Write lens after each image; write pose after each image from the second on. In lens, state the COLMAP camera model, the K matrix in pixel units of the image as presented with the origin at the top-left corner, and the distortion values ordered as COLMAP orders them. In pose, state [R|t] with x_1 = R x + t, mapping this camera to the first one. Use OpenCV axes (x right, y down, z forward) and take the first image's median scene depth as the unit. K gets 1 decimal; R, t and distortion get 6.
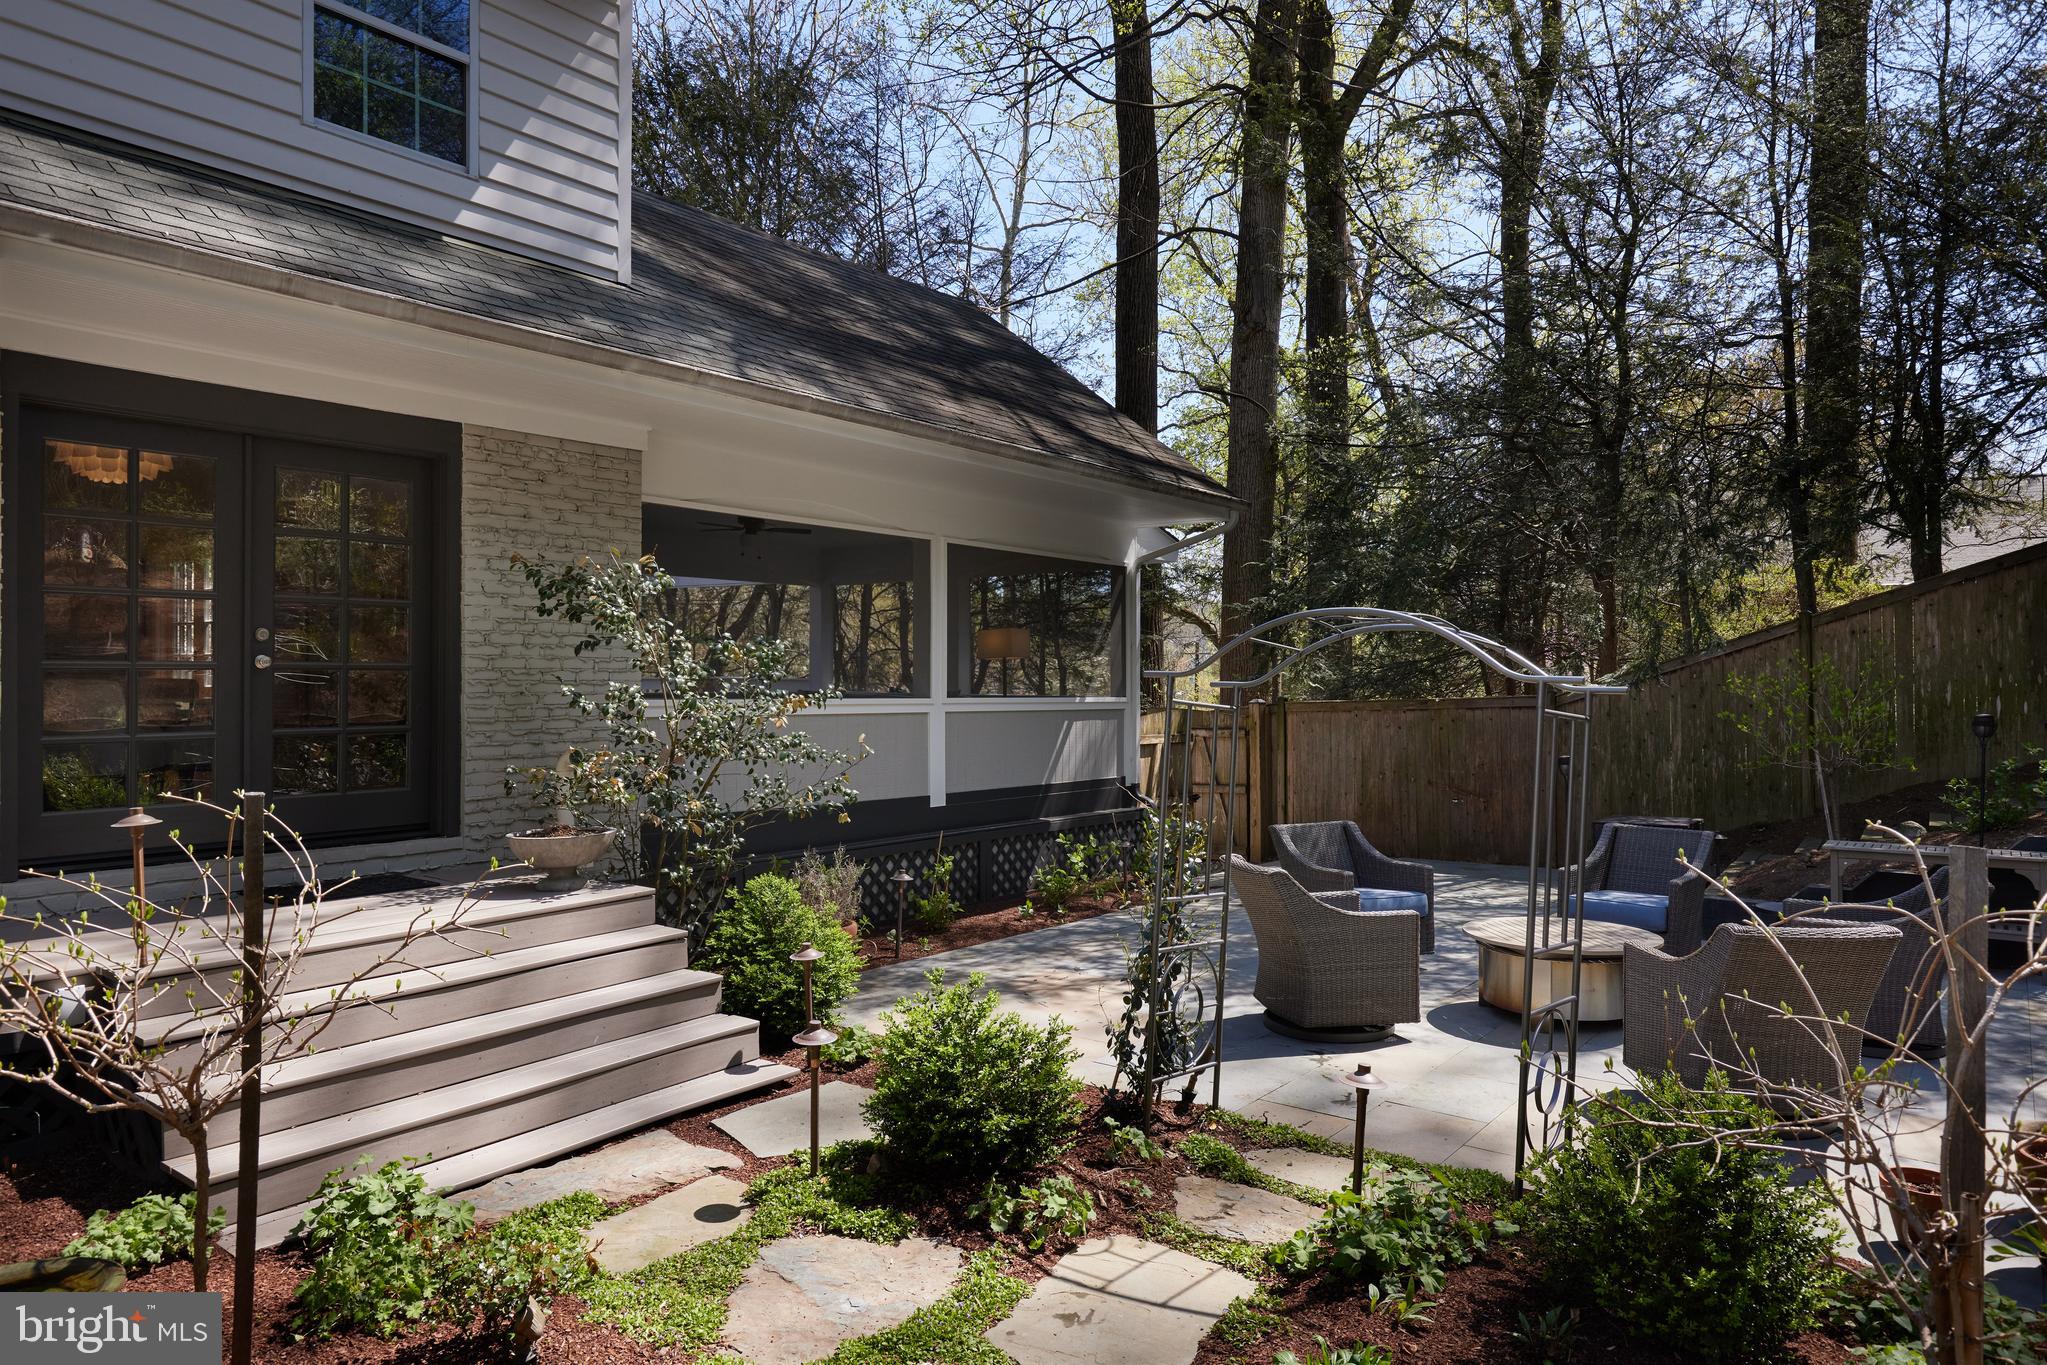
lens RADIAL K [[1246.3, 0, 1023.5], [0, 1246.3, 682.5], [0, 0, 1]] dist [-0.002181, 0.000127]
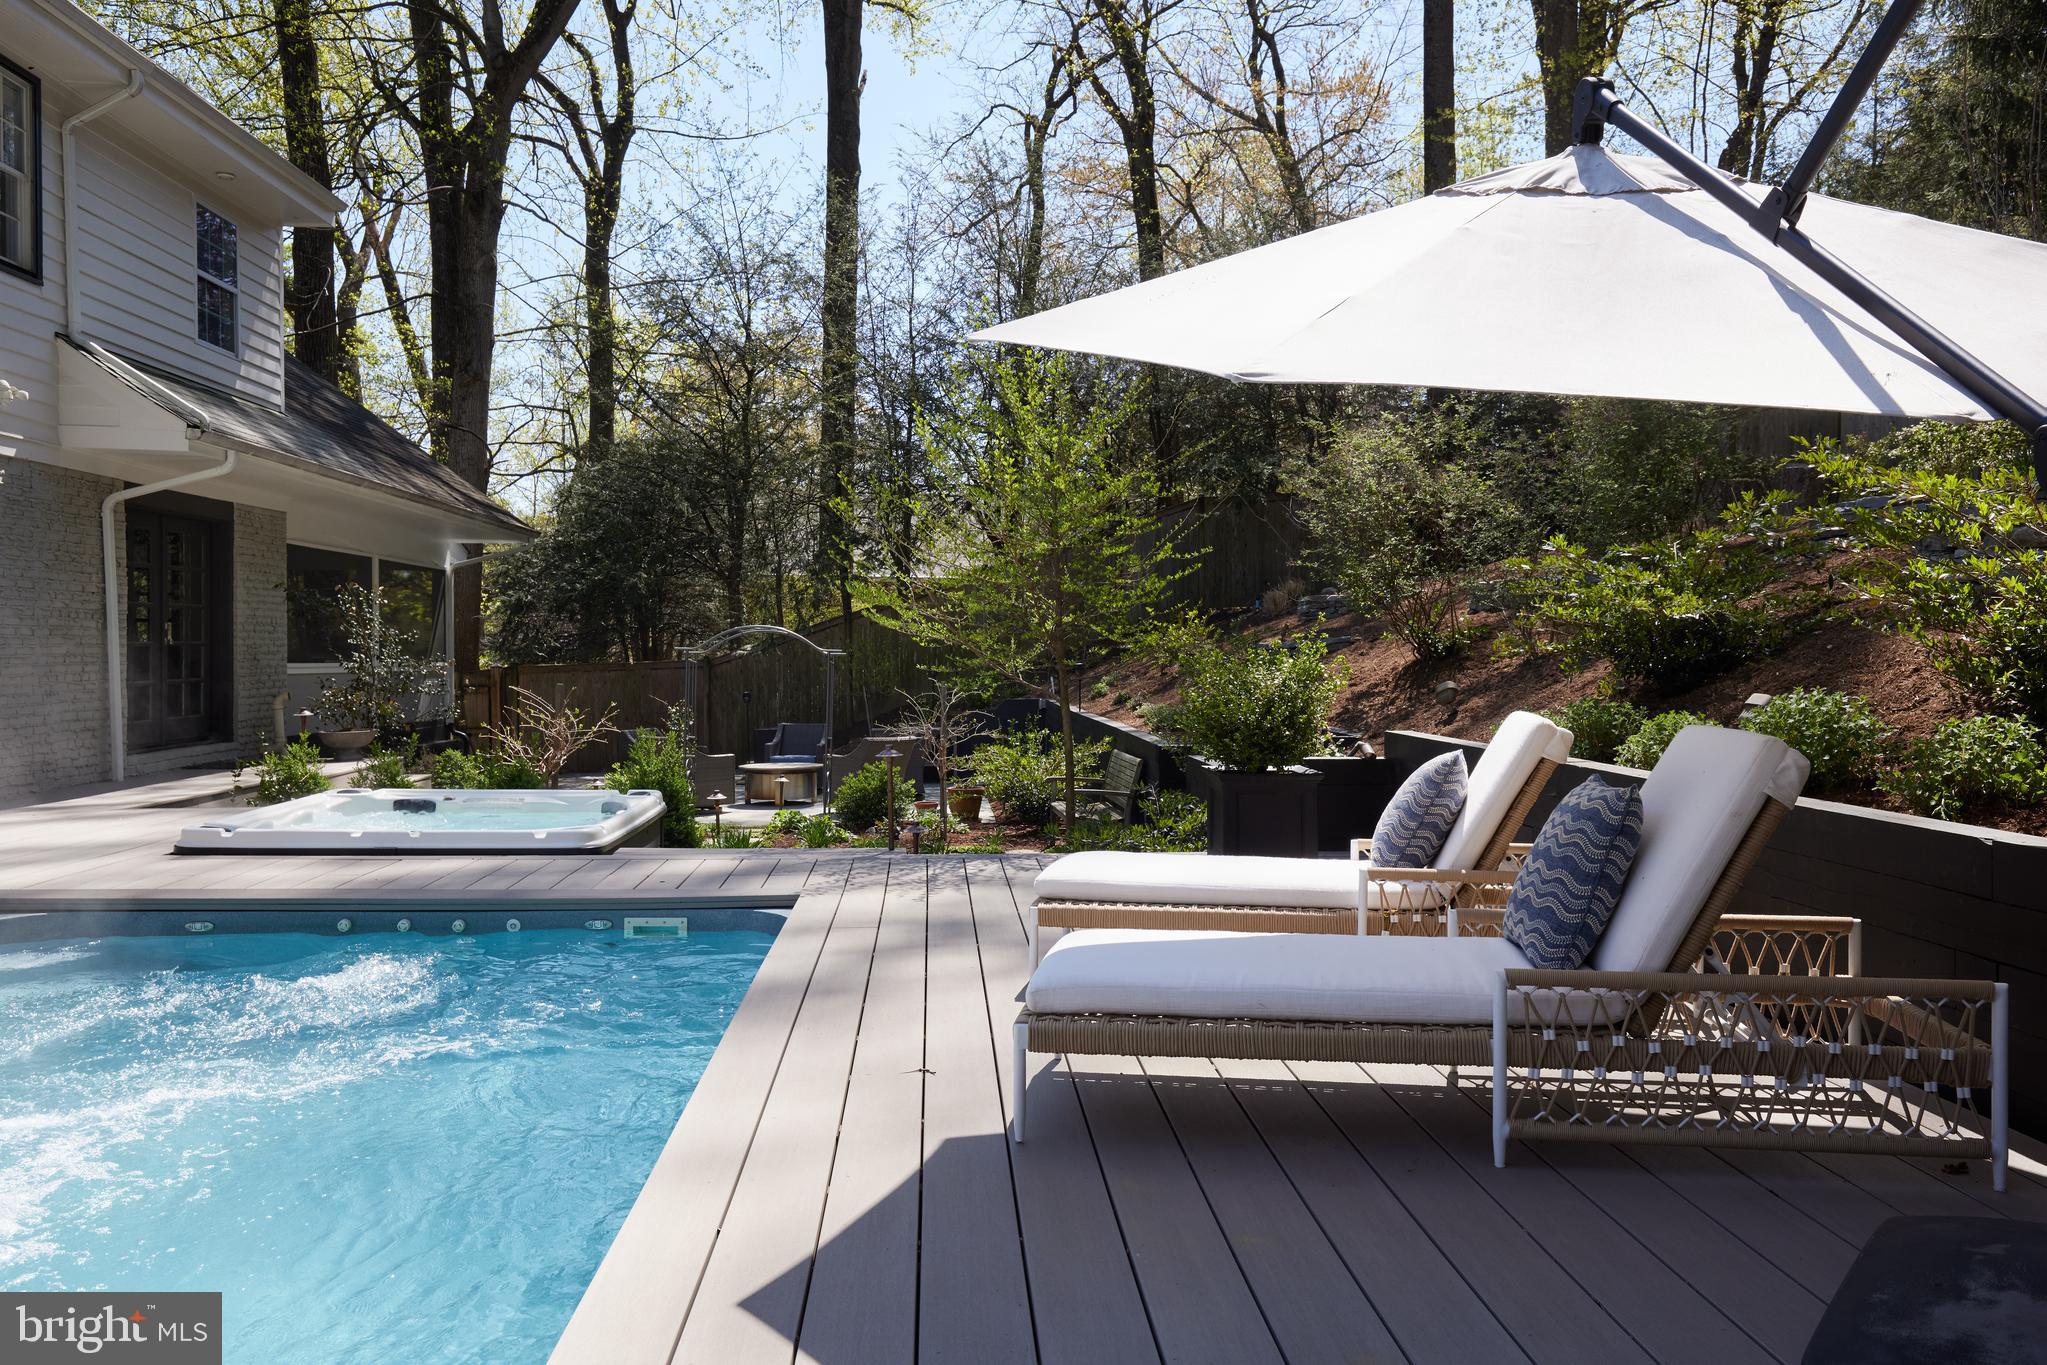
lens RADIAL K [[1597.1, 0, 1023.5], [0, 1597.1, 682.5], [0, 0, 1]] dist [-0.001301, -0.000247]
pose [[0.748457, -0.017589, 0.662950, -0.972751], [0.006661, 0.999797, 0.019006, 0.005500], [-0.663149, -0.009809, 0.748423, -1.218236]]
